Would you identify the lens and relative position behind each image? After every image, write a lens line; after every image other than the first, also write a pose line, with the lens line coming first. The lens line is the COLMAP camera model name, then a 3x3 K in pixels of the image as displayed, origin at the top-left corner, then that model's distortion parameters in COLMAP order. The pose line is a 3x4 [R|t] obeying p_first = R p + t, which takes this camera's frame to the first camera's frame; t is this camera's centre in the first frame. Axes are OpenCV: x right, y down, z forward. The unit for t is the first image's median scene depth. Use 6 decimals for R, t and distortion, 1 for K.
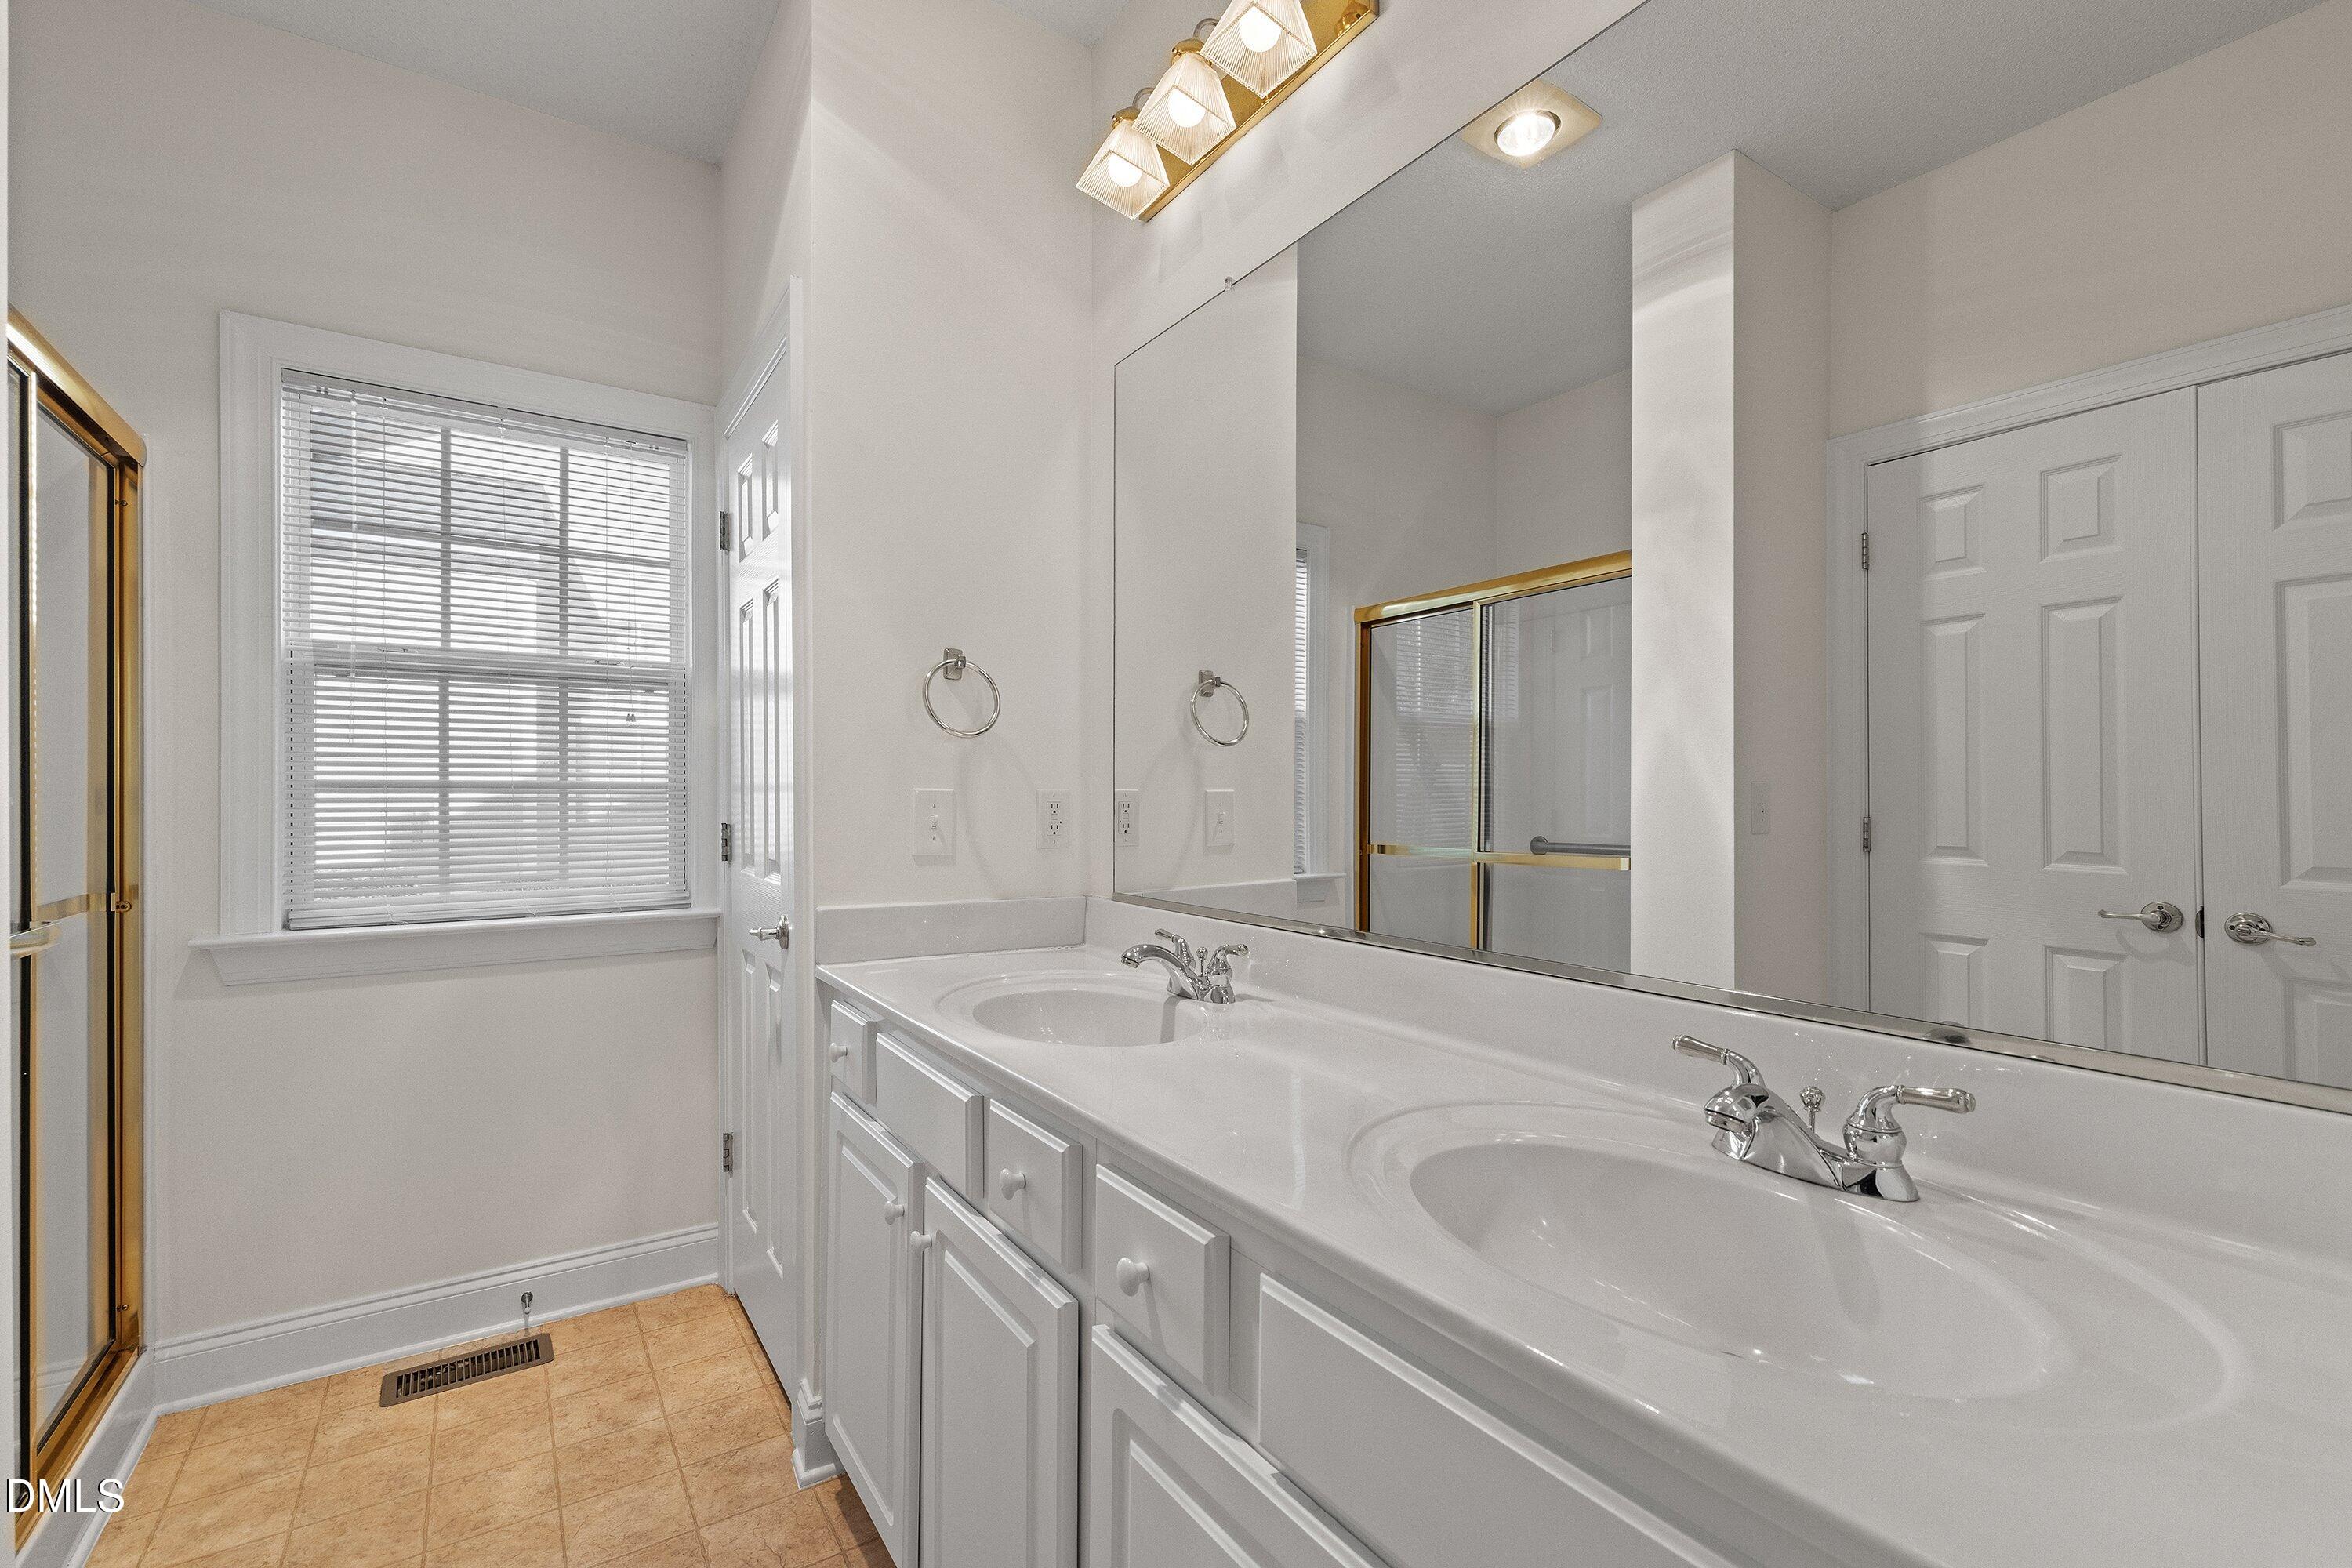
lens RADIAL K [[1021.5, 0, 1302.5], [0, 1021.5, 774.6], [0, 0, 1]] dist [0.000307, 0.000162]
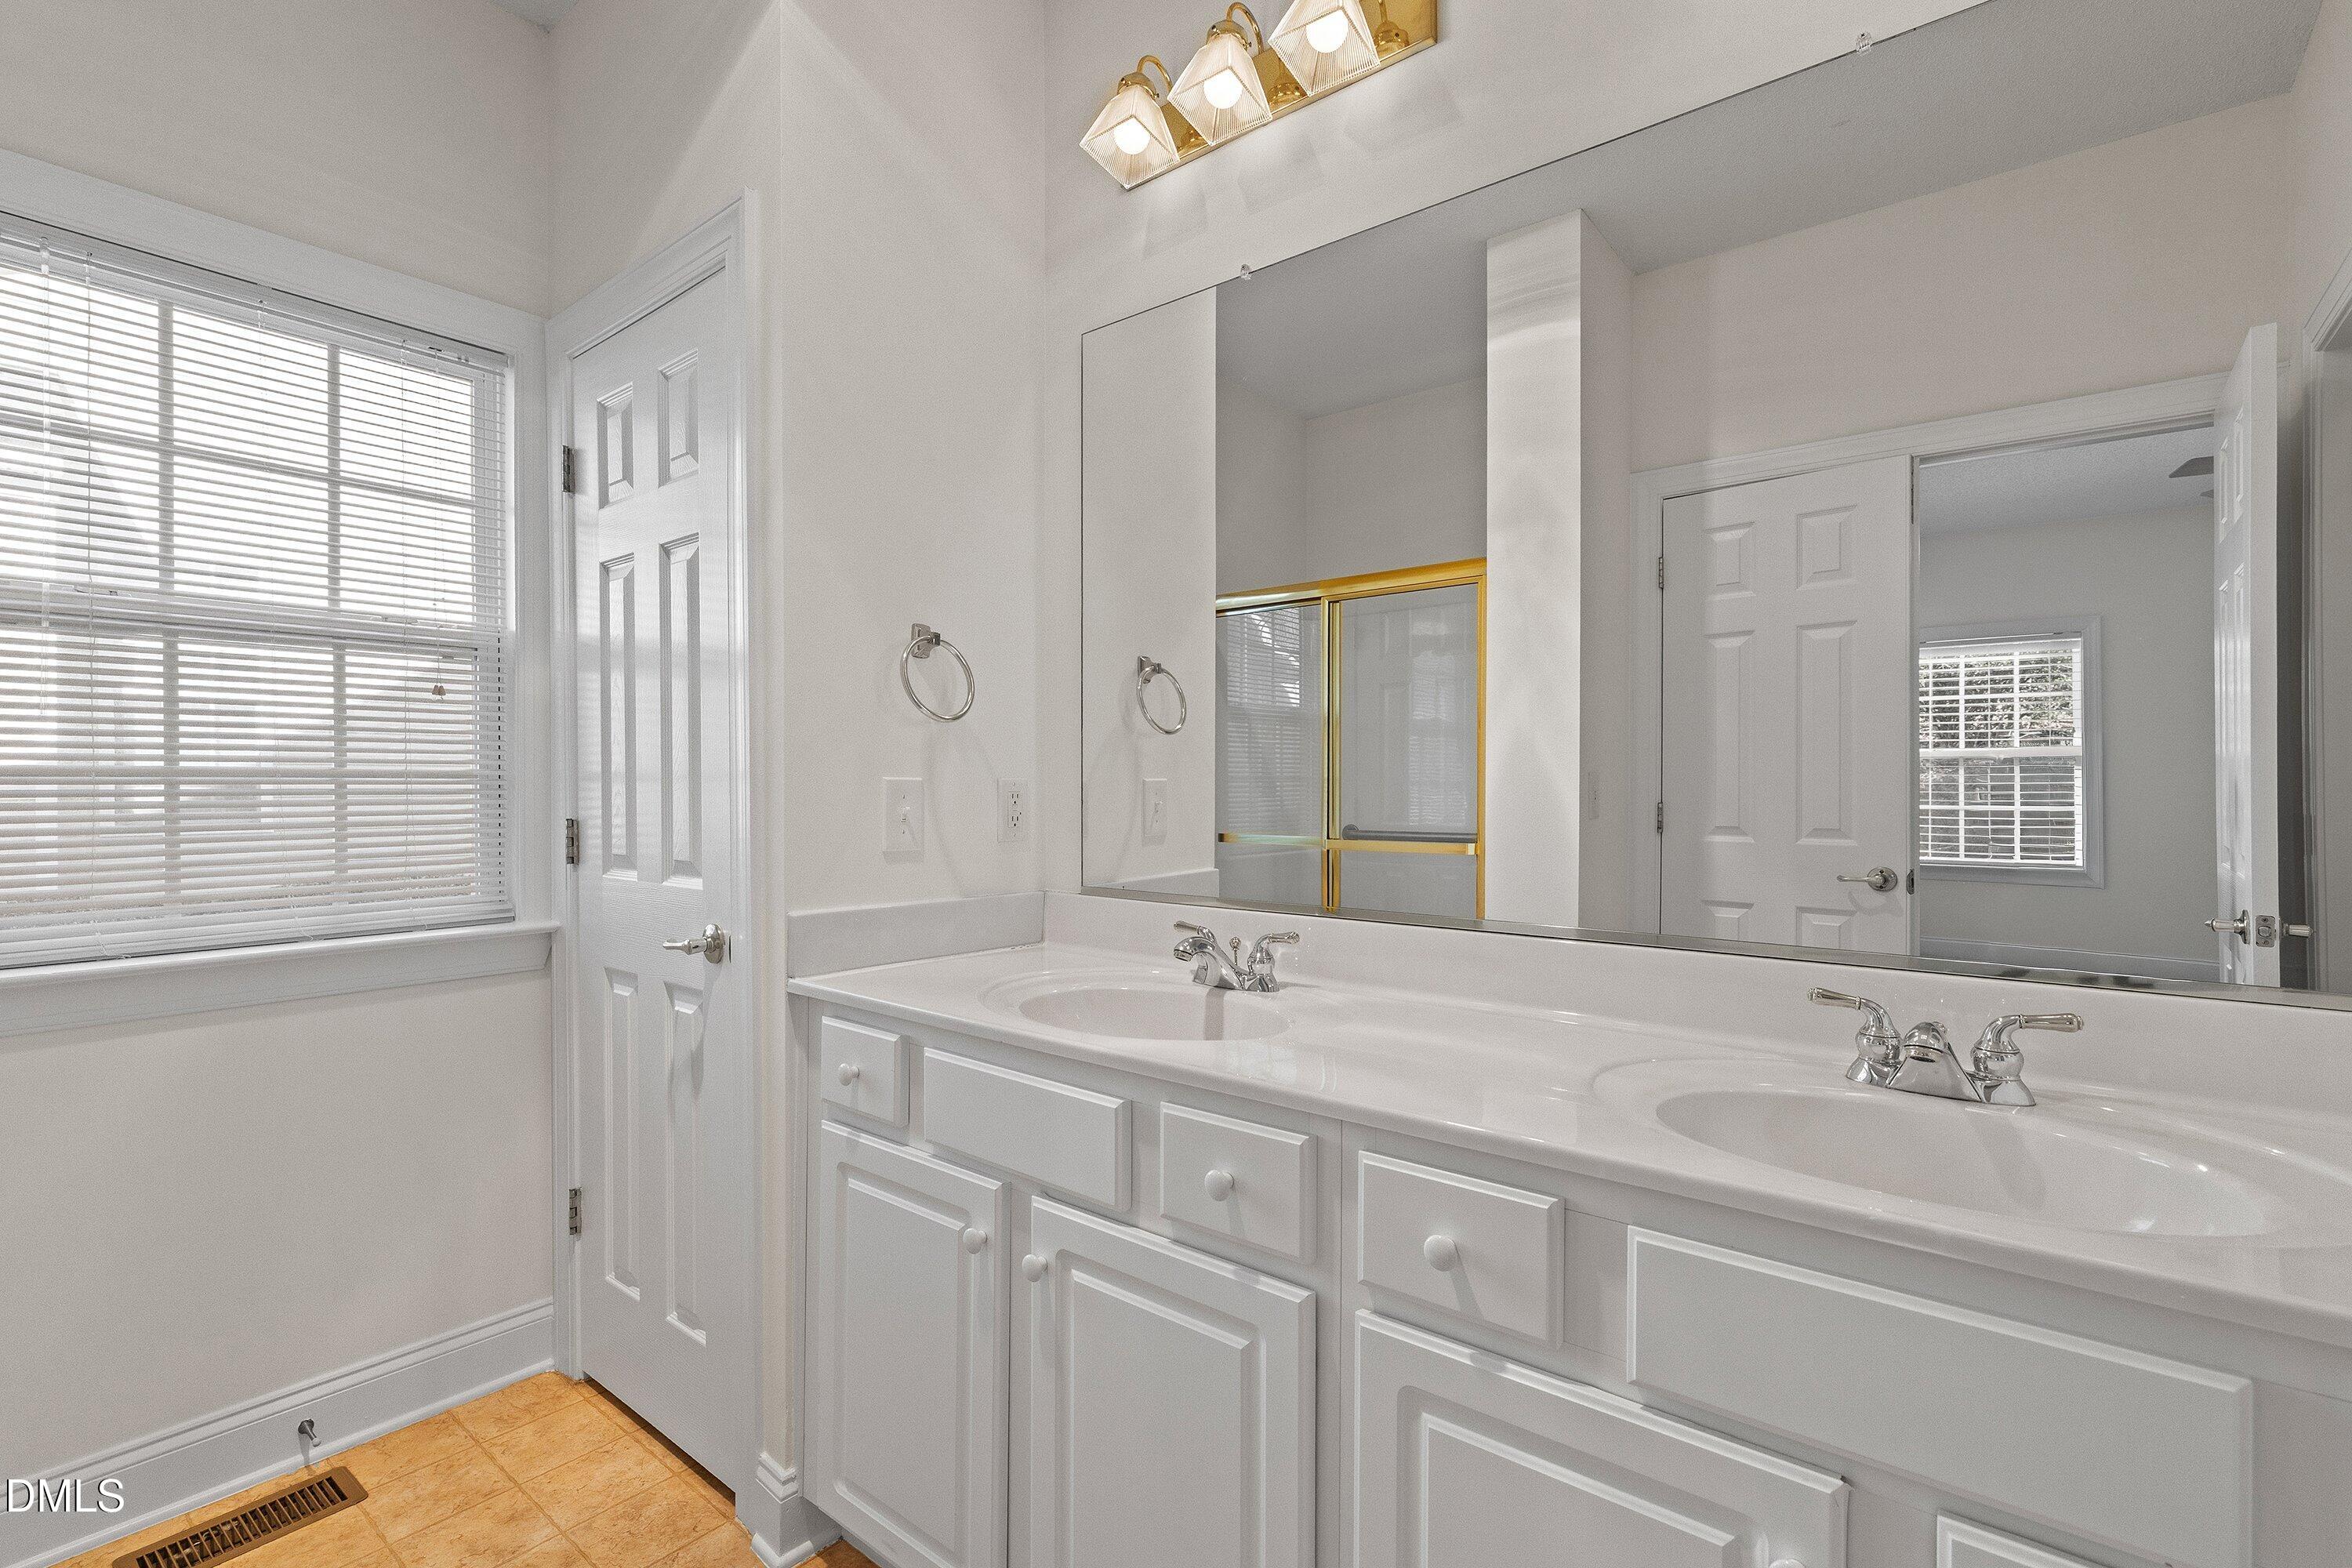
lens RADIAL K [[1021.5, 0, 1261.3], [0, 1021.5, 766.0], [0, 0, 1]] dist [0.000307, 0.000162]
pose [[0.954841, 0.003151, 0.297100, -0.292869], [-0.004092, 0.999988, 0.002544, -0.000154], [-0.297089, -0.003645, 0.954843, 0.035011]]
